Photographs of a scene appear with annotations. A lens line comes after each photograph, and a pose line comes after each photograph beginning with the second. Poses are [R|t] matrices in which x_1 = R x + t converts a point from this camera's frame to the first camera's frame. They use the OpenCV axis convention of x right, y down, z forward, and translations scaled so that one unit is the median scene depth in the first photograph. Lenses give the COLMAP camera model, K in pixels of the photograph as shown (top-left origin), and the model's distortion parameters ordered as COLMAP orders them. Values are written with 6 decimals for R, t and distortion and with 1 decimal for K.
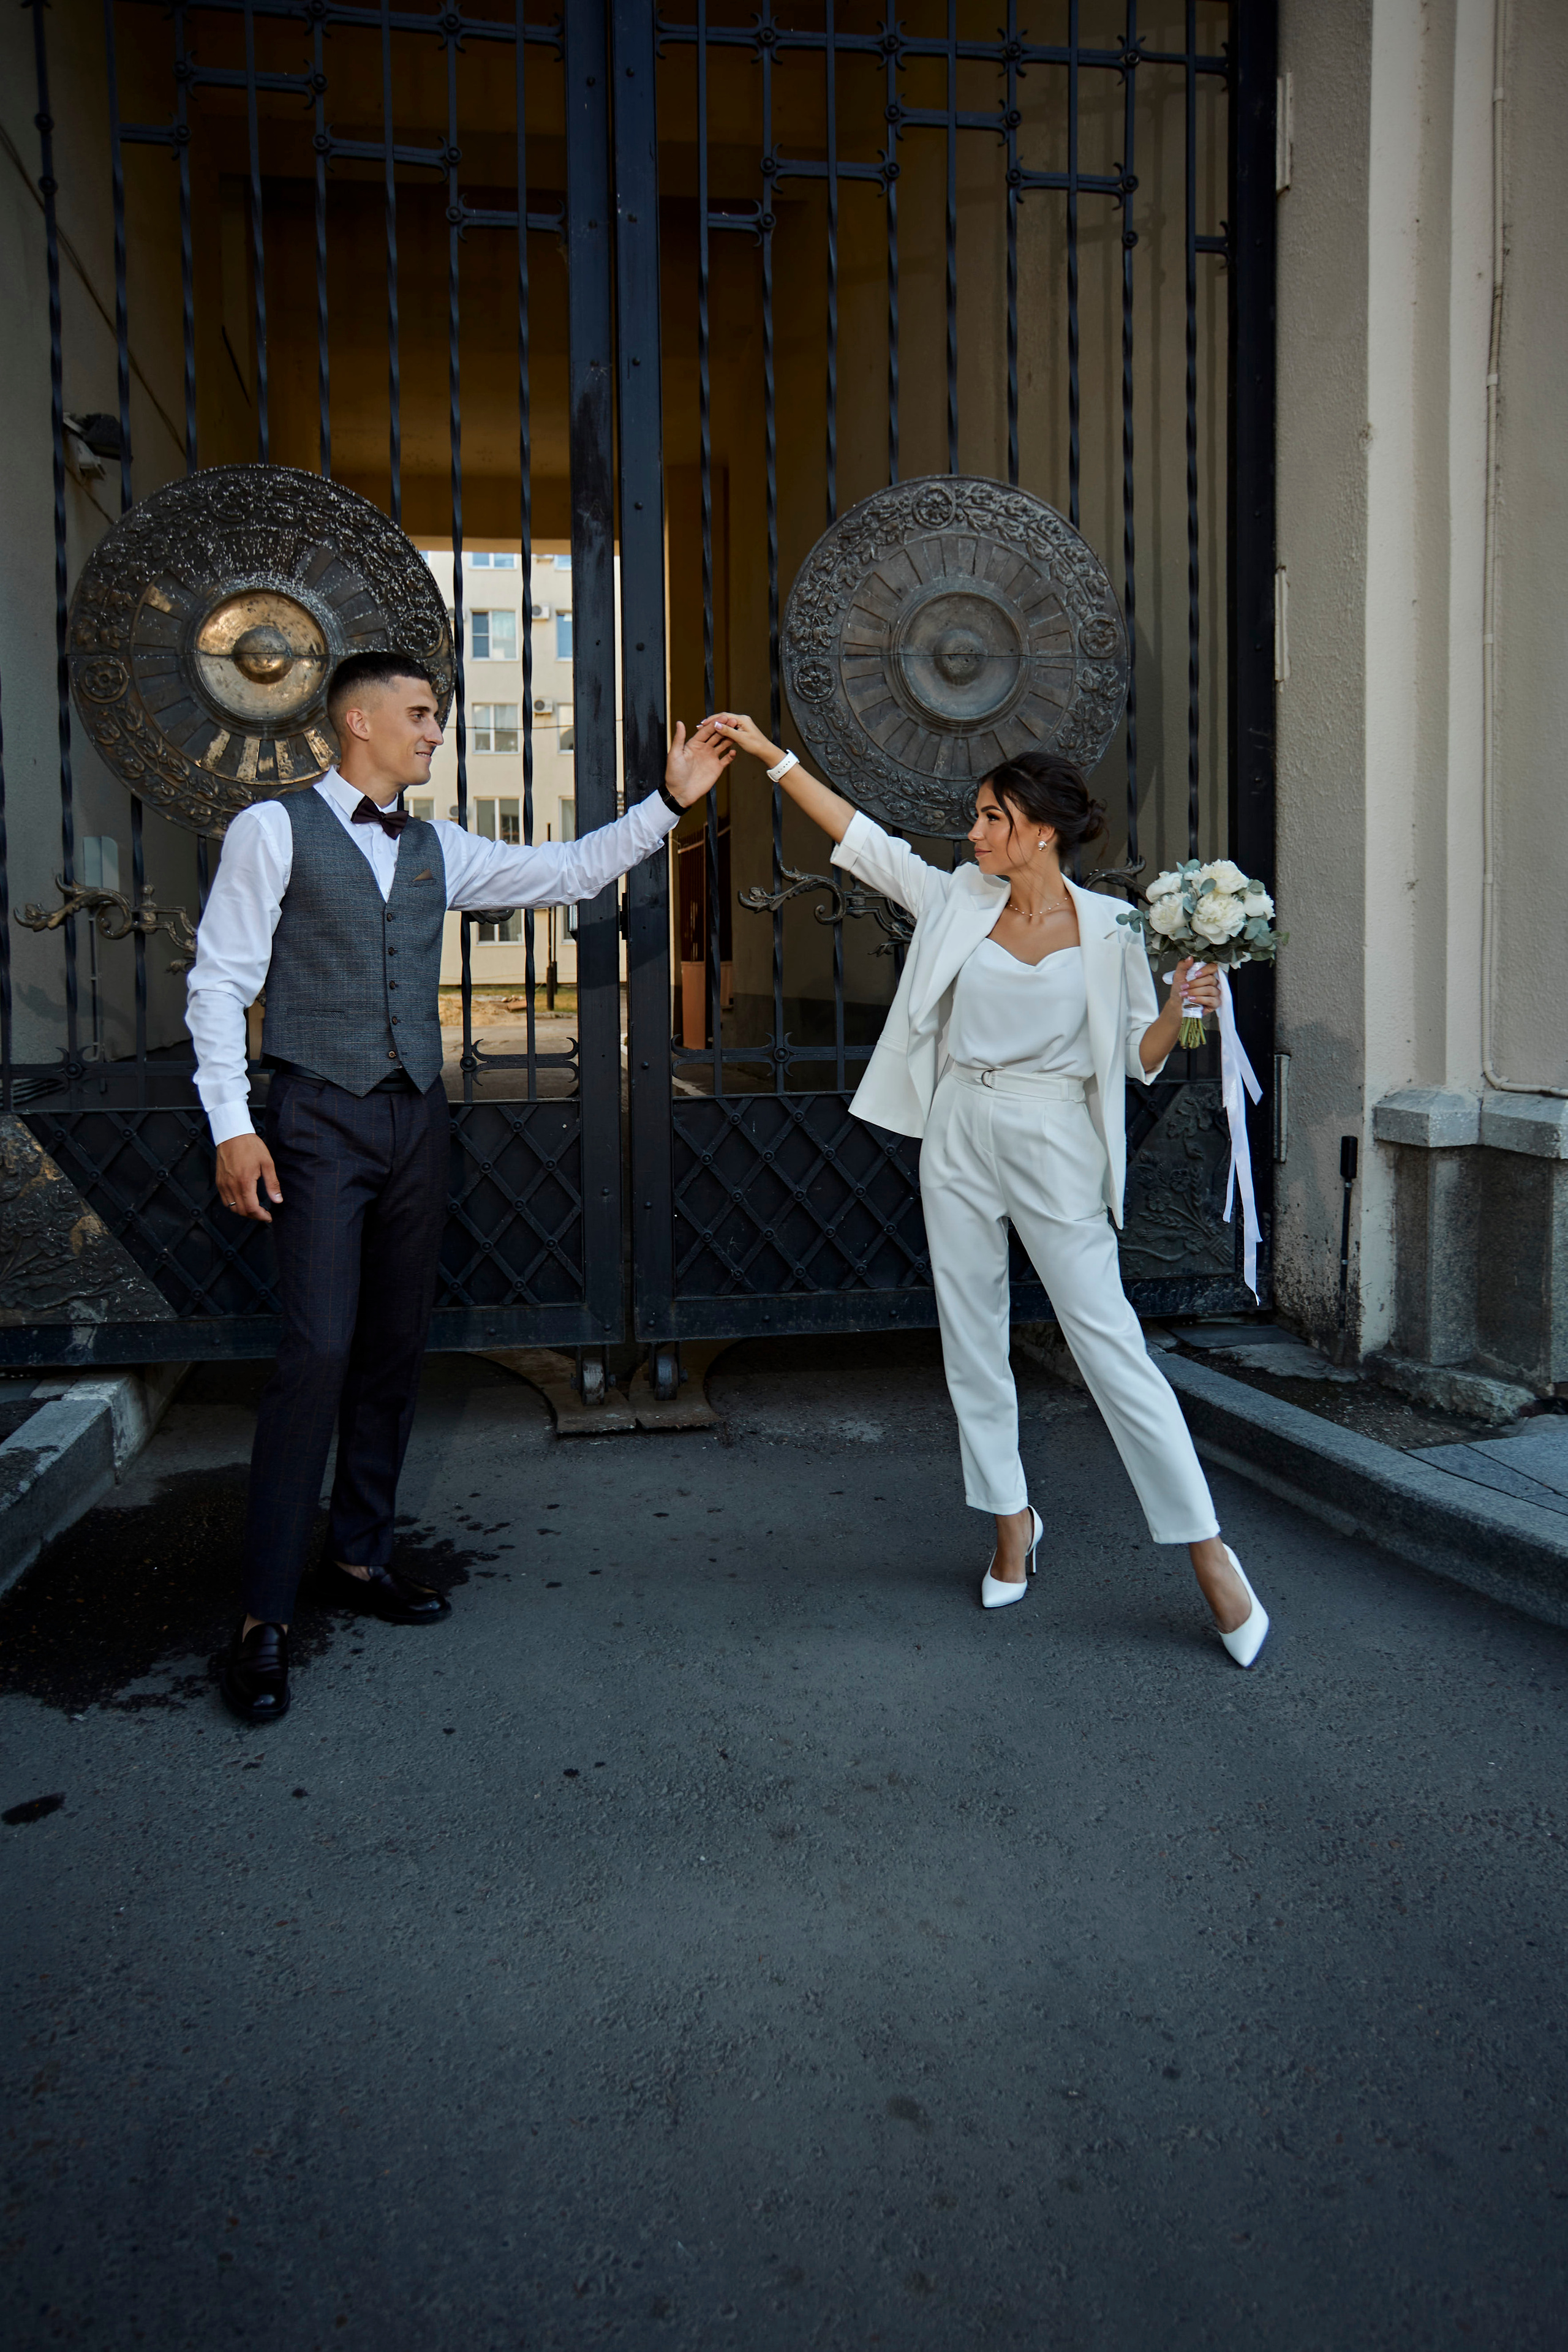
lens RADIAL K [[1462.1, 0, 669.8], [0, 1462.1, 1052.1], [0, 0, 1]] dist [-0.045745, 0.020762]
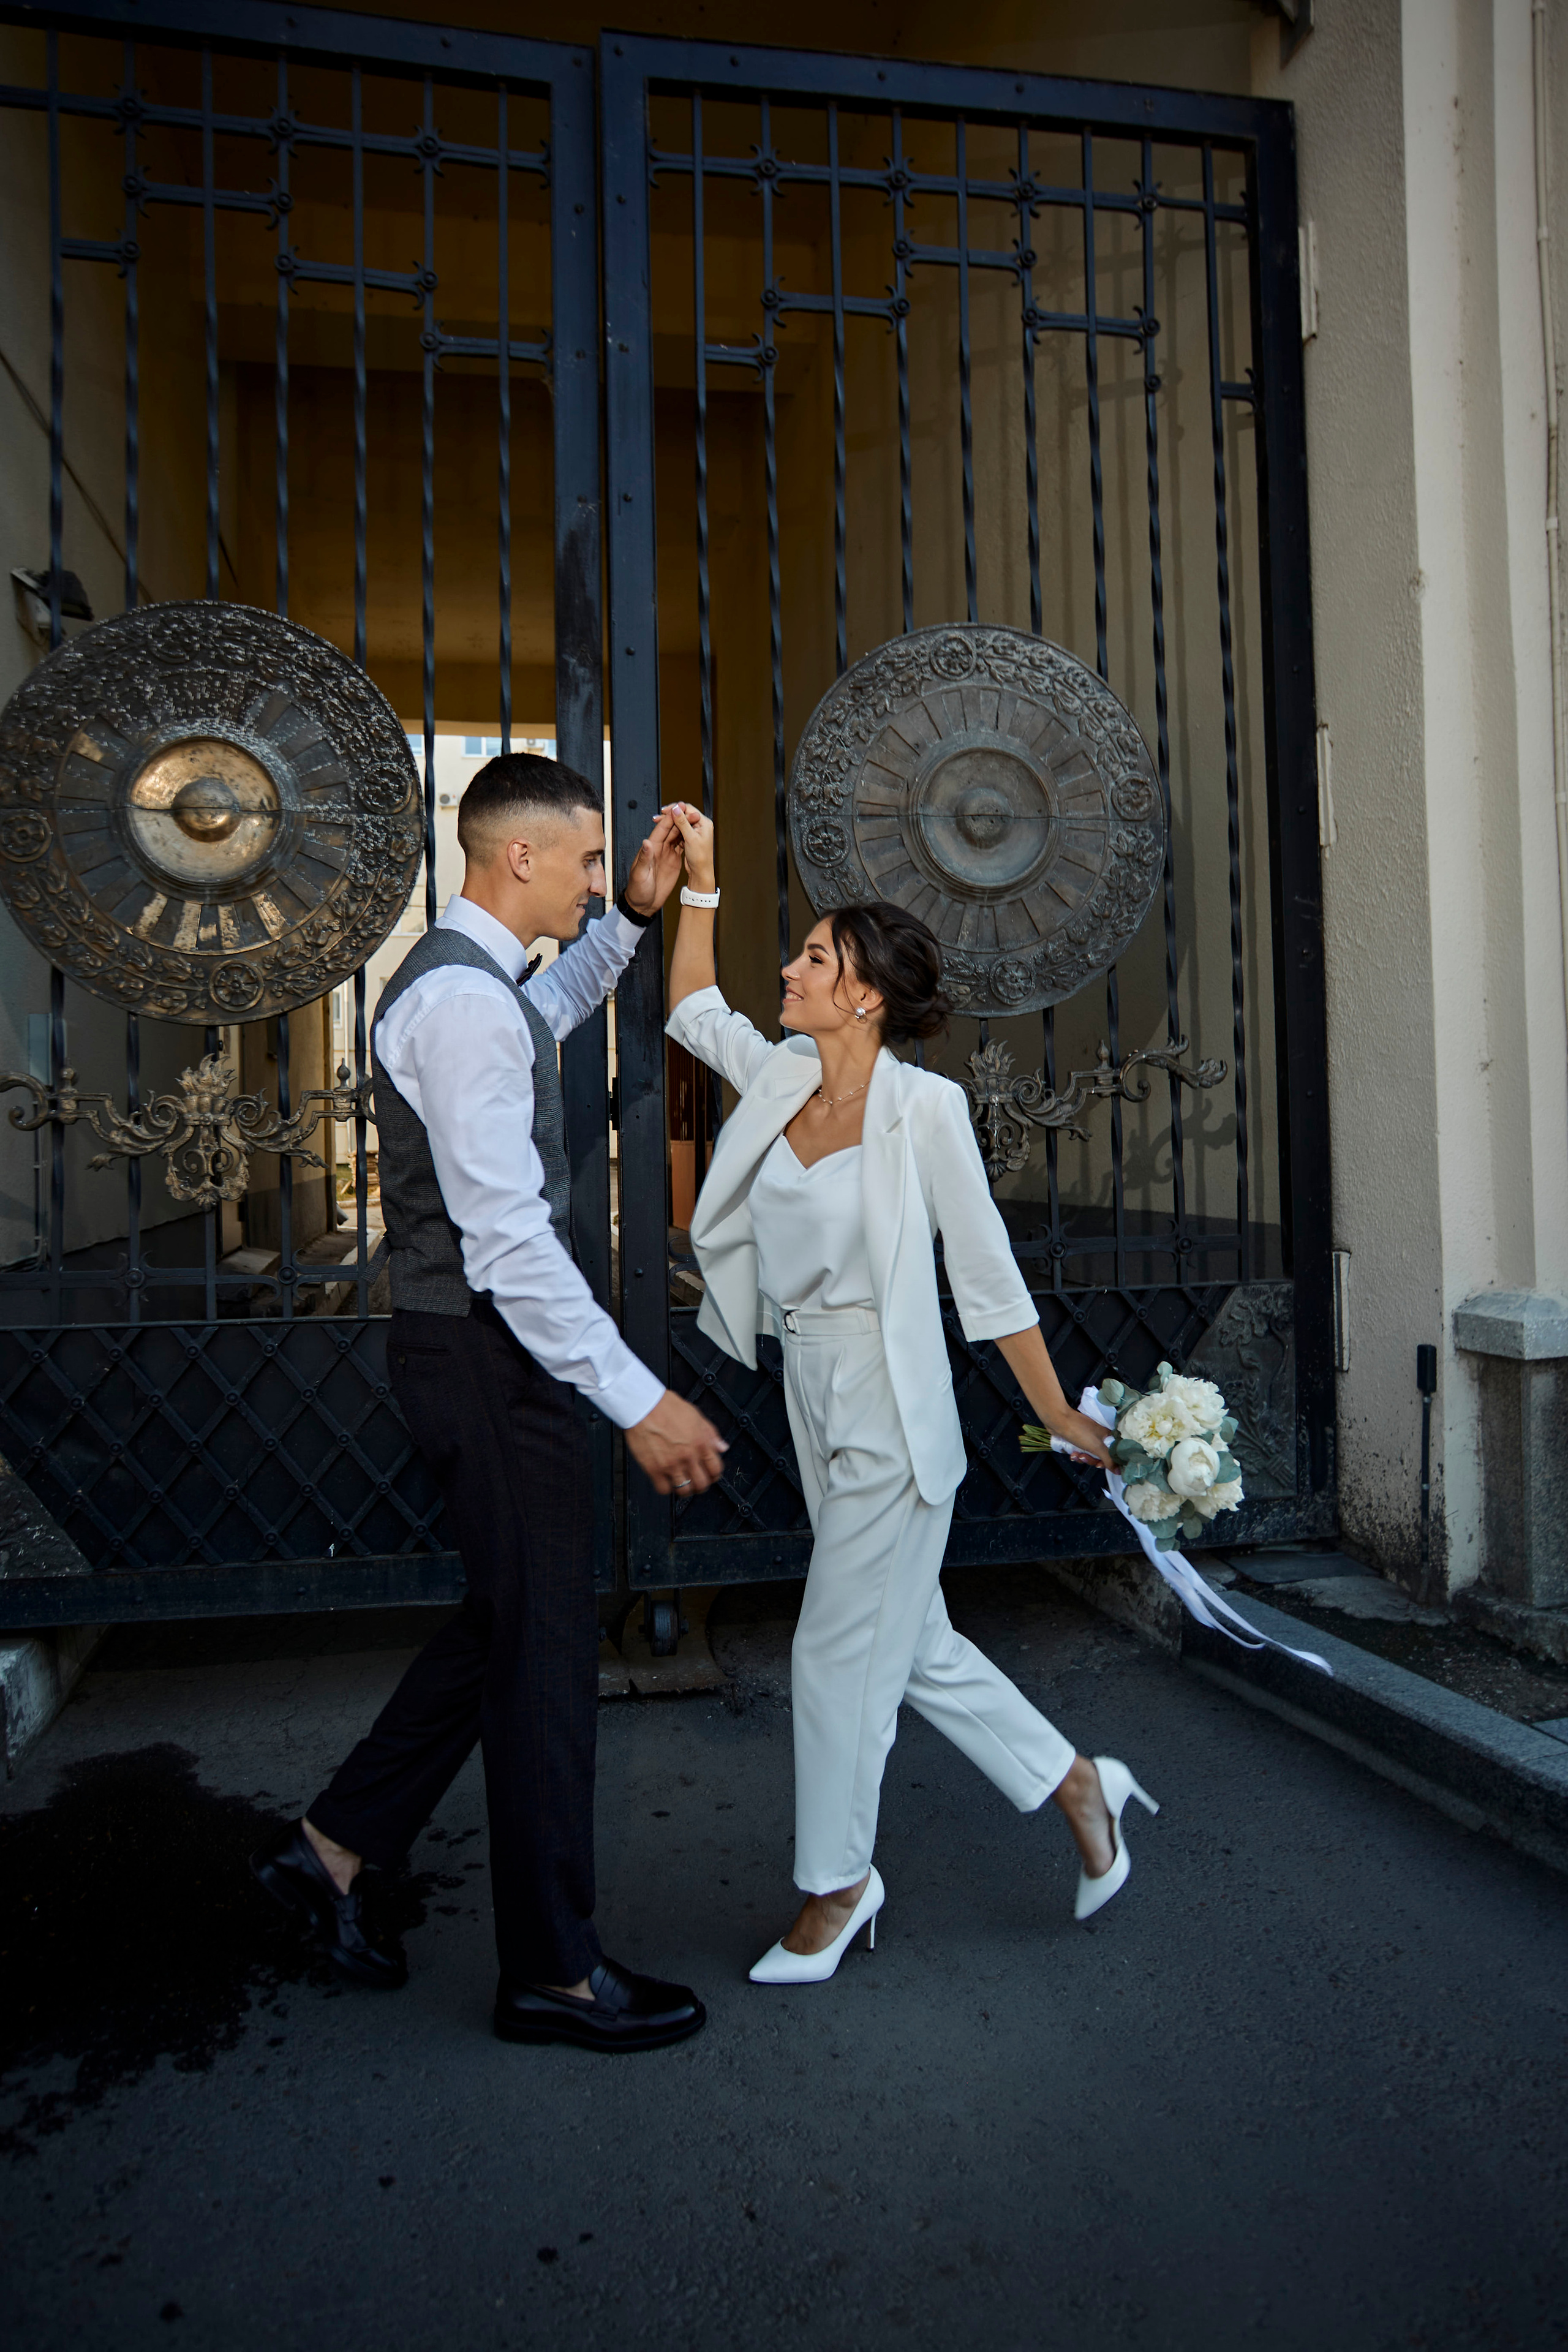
lens RADIAL K [[1411.8, 0, 718.4], [0, 1411.8, 1118.0], [0, 0, 1]] dist [-0.051950, 0.020903]
pose [[0.999085, -0.003059, 0.042657, -0.005016], [0.006272, 0.997135, -0.075385, -0.019552], [-0.042304, 0.075583, 0.996242, 0.149493]]
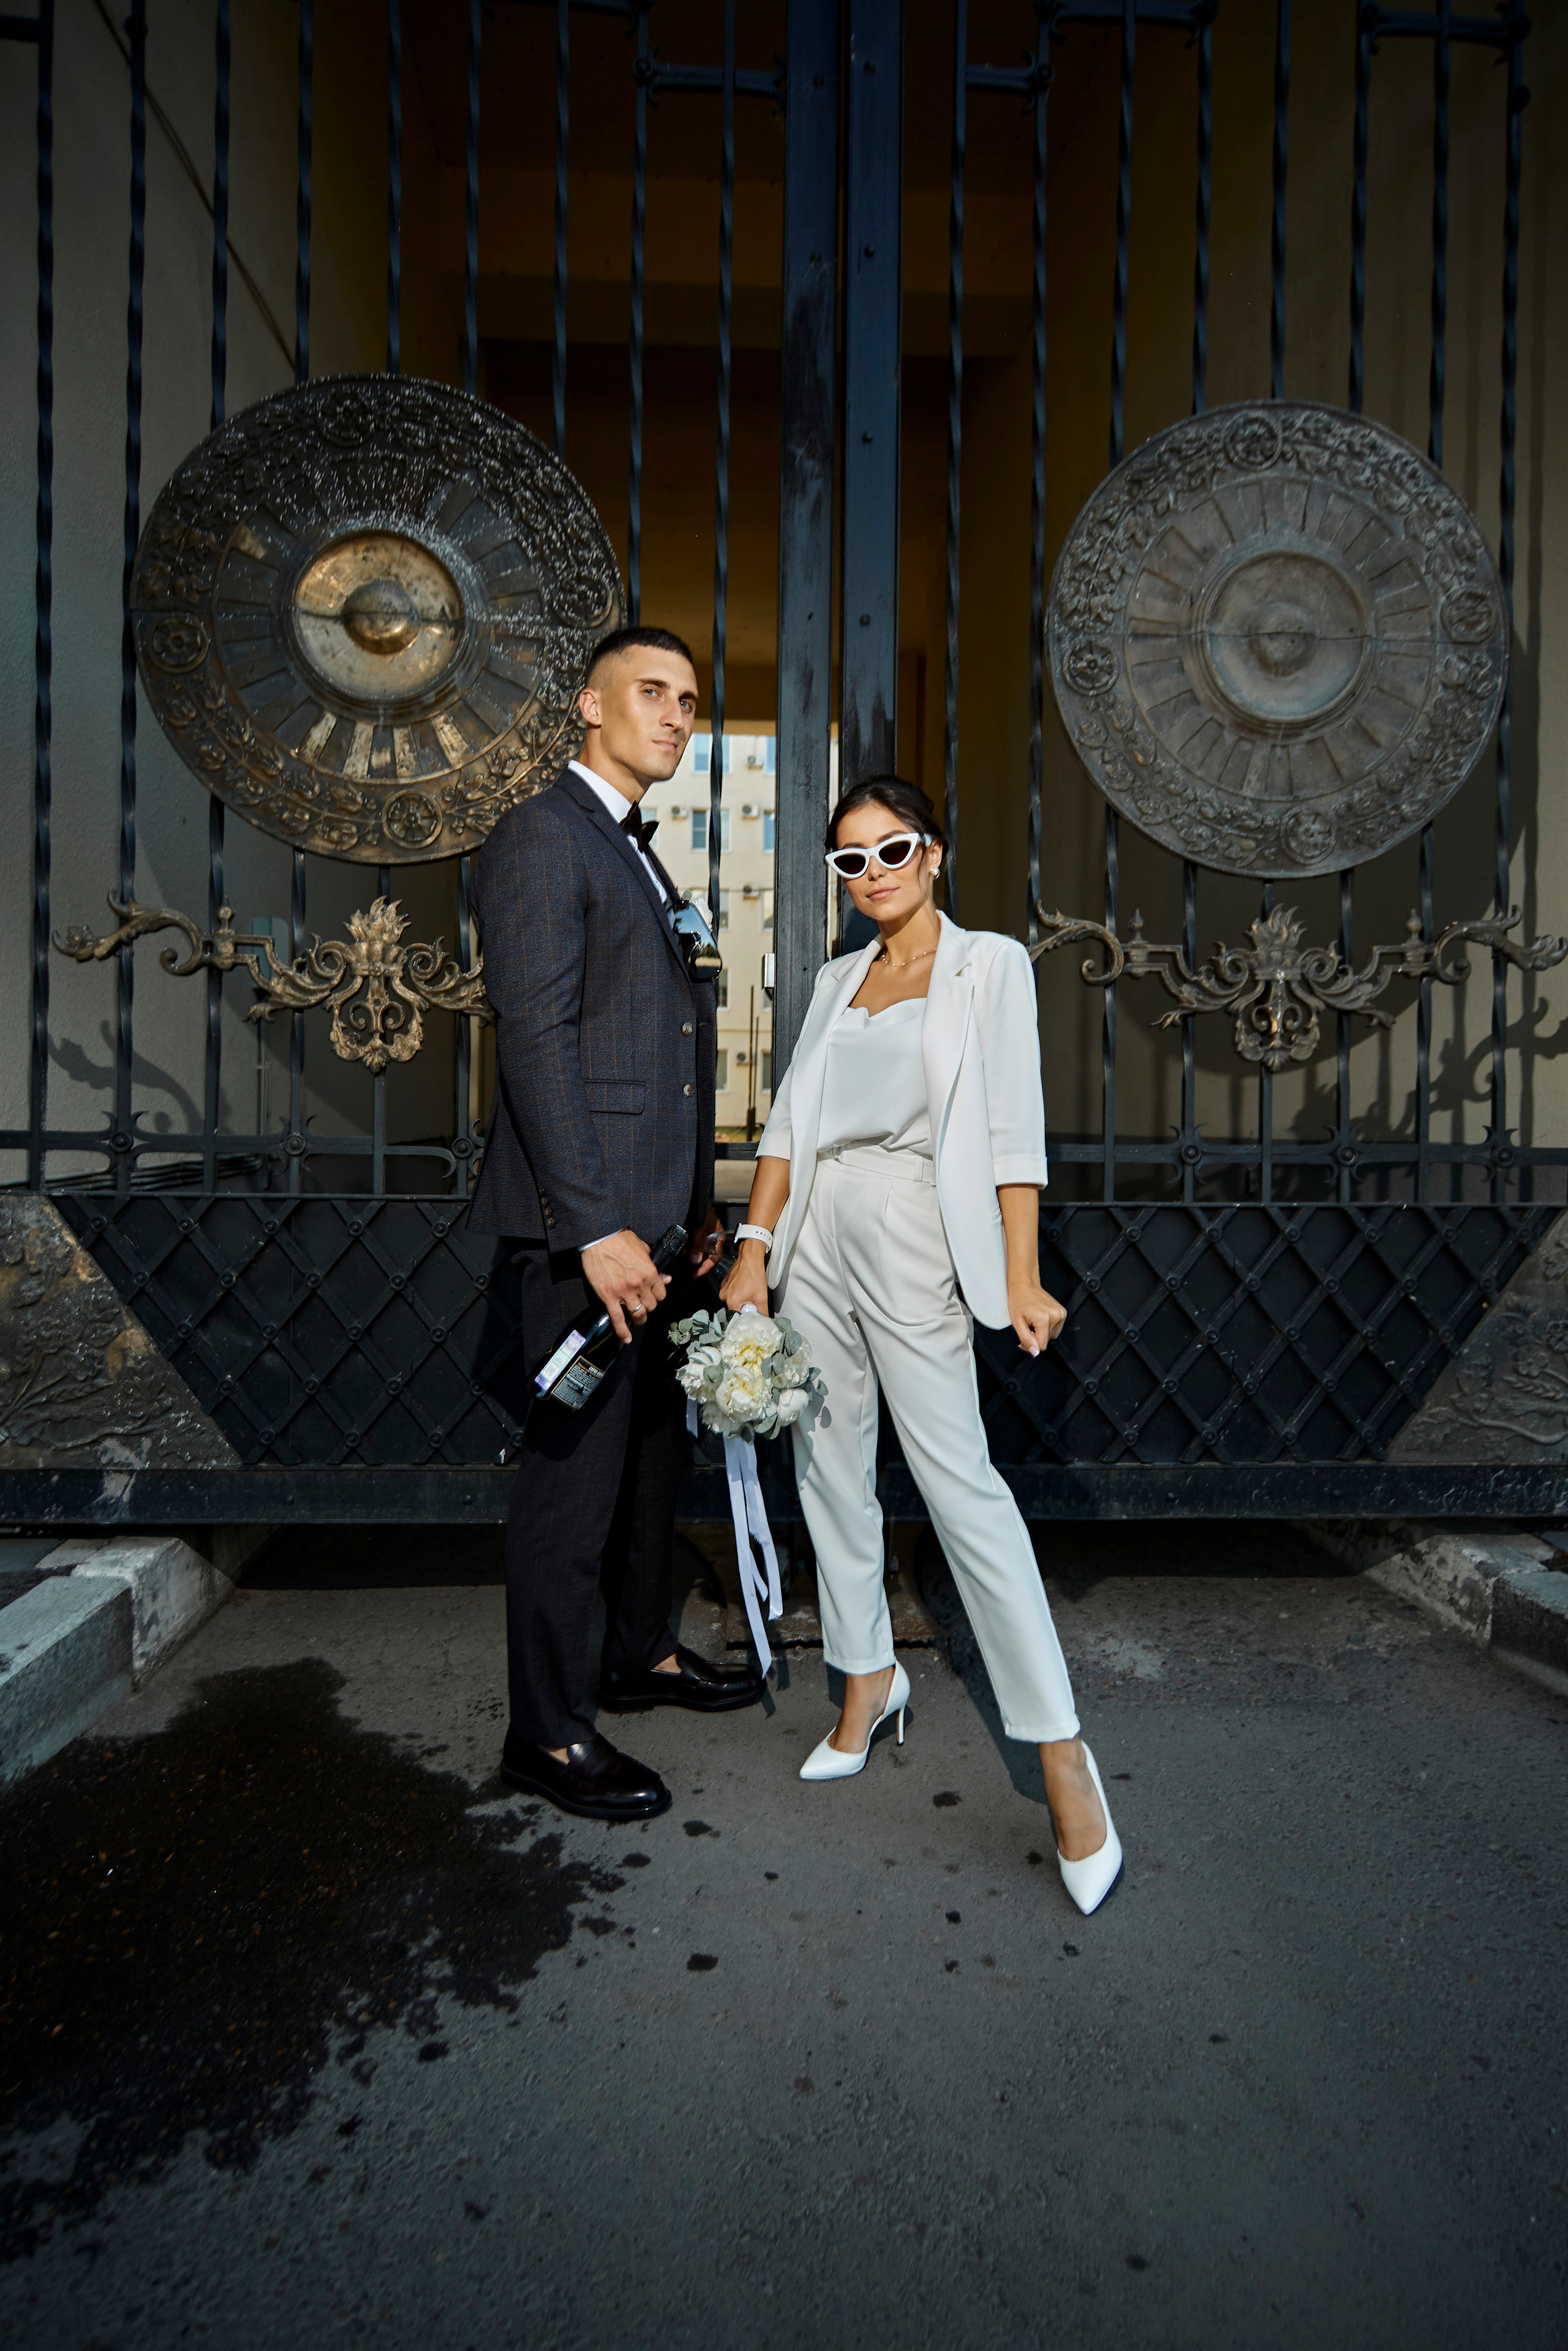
lens RADIAL K [[1198.0, 0, 768.0], [0, 1198.0, 1146.6], [0, 0, 1]] dist [0.000664, -0.002406]
pose [[0.997348, 0.028642, -0.066906, -0.021064], [-0.031085, 0.998877, -0.035763, 0.027180], [0.065806, 0.037748, 0.997118, 0.378429]]
